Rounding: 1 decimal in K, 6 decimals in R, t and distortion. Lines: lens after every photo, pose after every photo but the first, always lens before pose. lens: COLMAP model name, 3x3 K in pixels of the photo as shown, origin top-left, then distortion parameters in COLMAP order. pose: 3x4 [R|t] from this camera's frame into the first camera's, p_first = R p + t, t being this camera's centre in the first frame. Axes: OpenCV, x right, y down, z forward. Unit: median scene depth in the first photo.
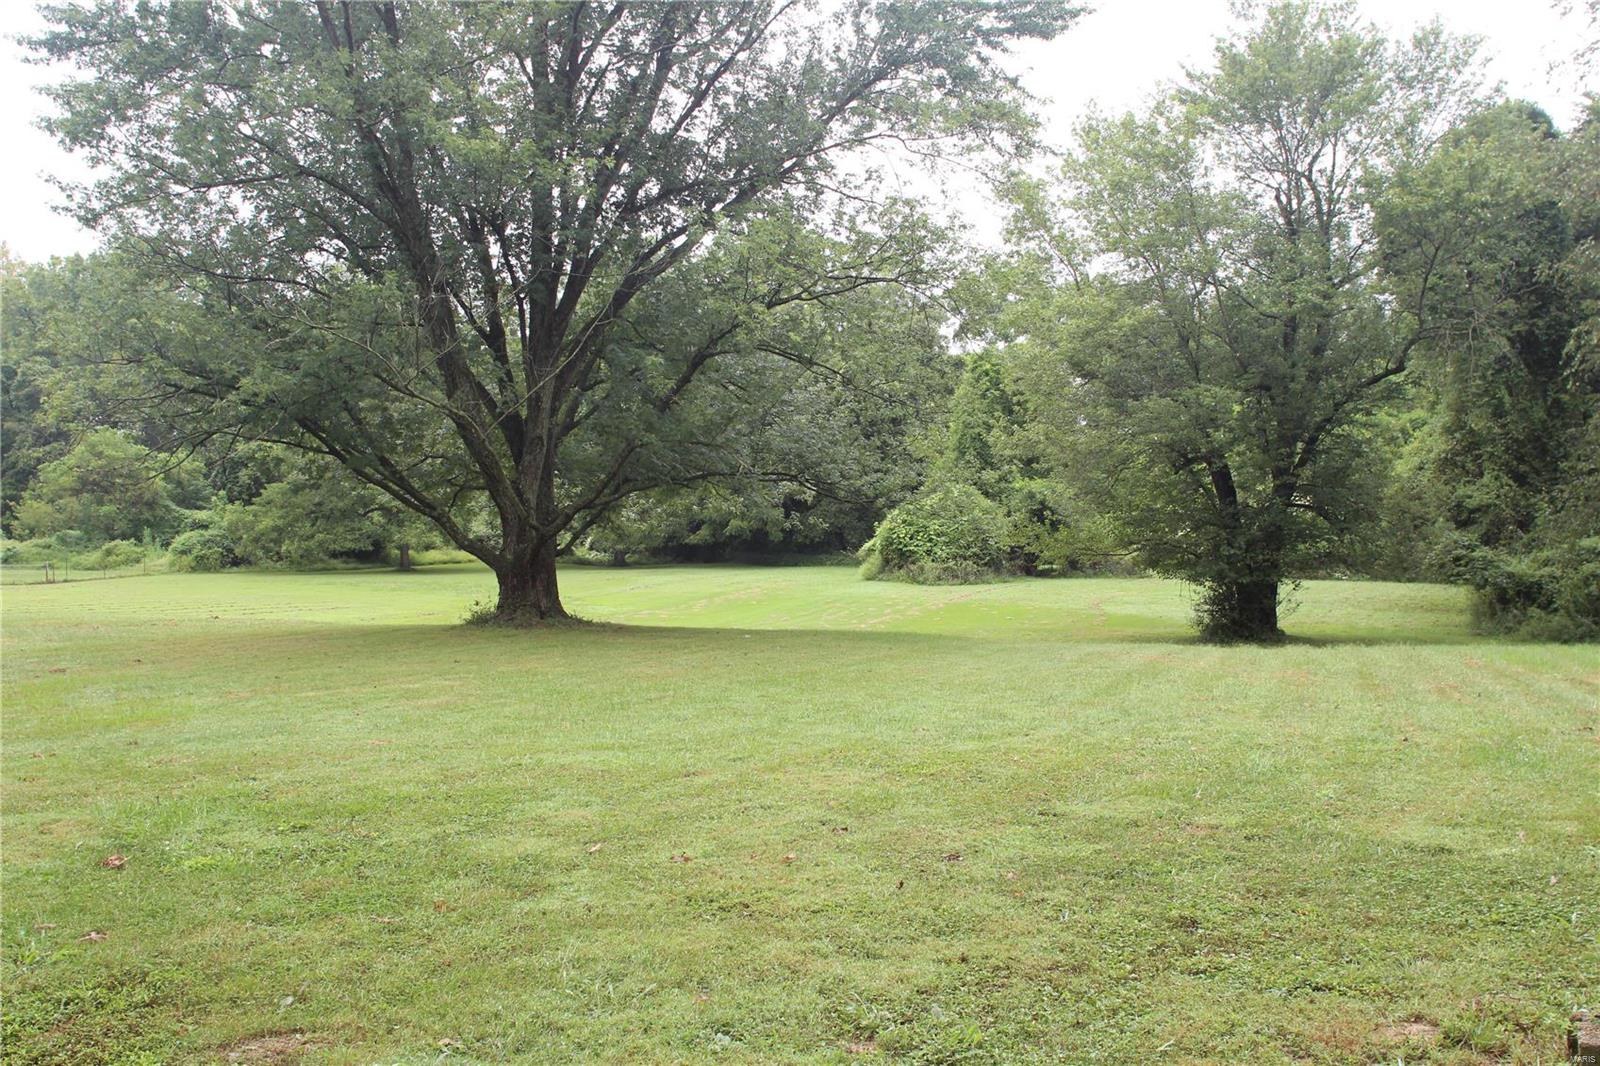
lens RADIAL K [[1481.8, 0, 798.9], [0, 1481.8, 537.0], [0, 0, 1]] dist [-0.057979, 0.000000]
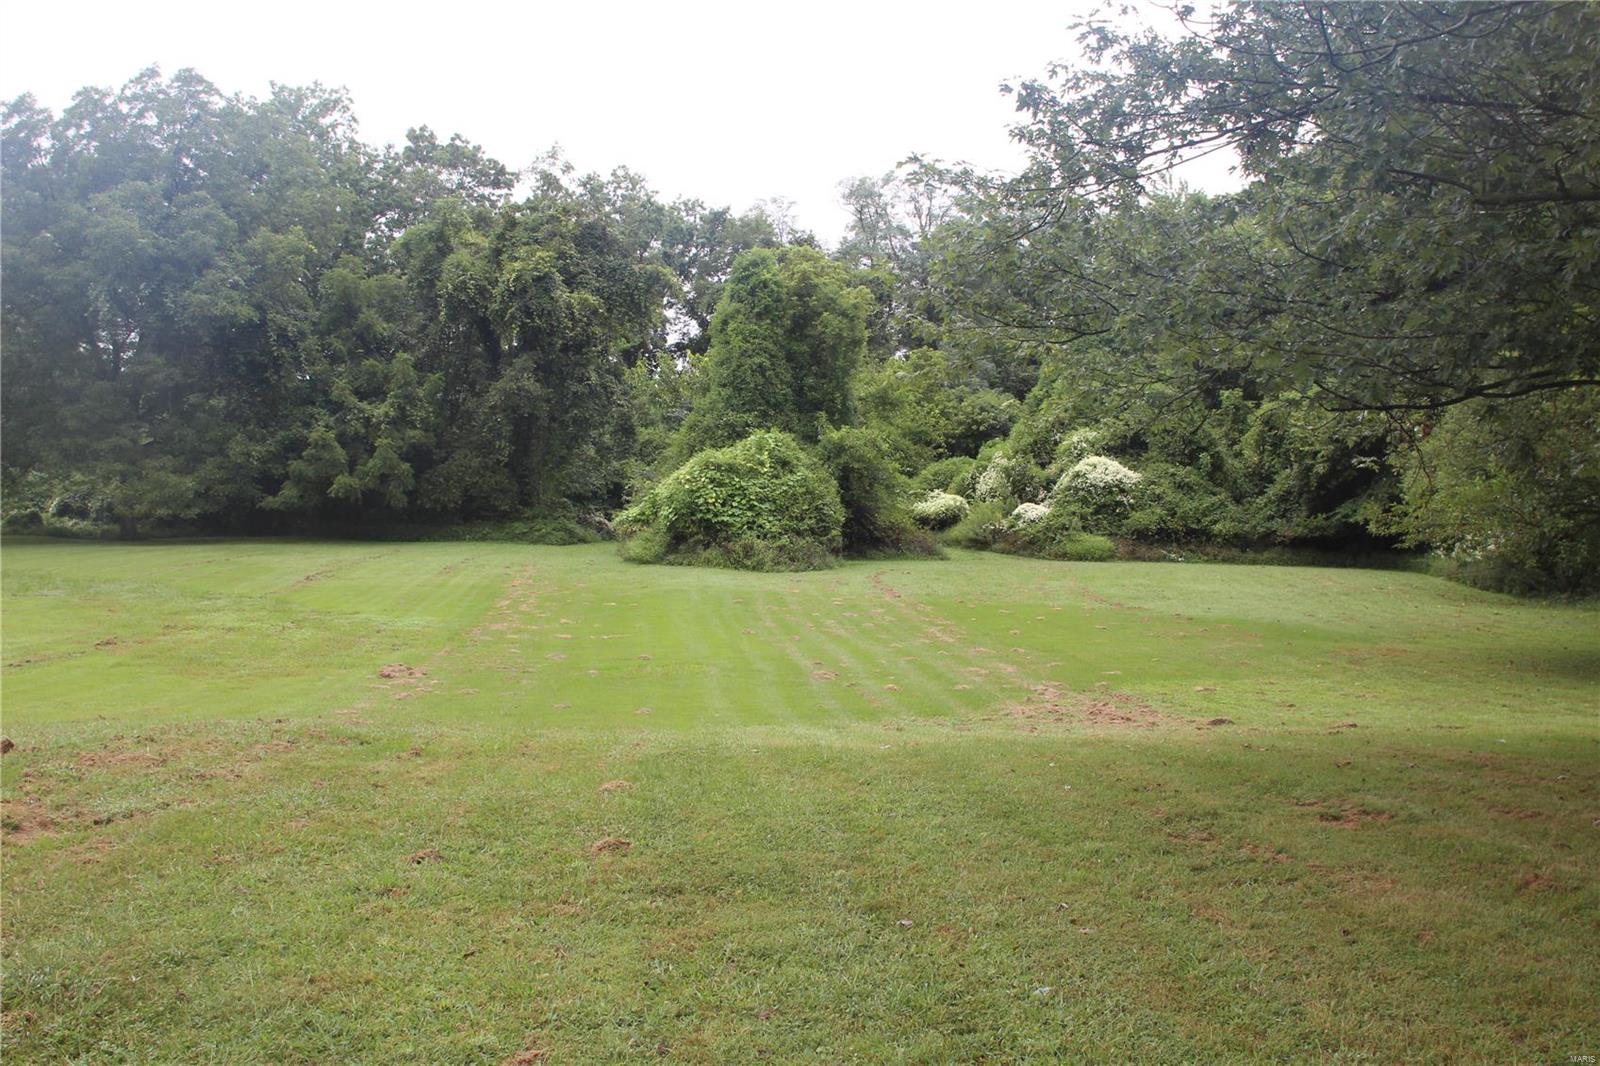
lens RADIAL K [[1481.8, 0, 801.0], [0, 1481.8, 532.4], [0, 0, 1]] dist [-0.057979, 0.000000]
pose [[0.887838, 0.006293, 0.460114, -0.215816], [-0.013525, 0.999831, 0.012423, 0.004803], [-0.459958, -0.017253, 0.887773, 0.354271]]
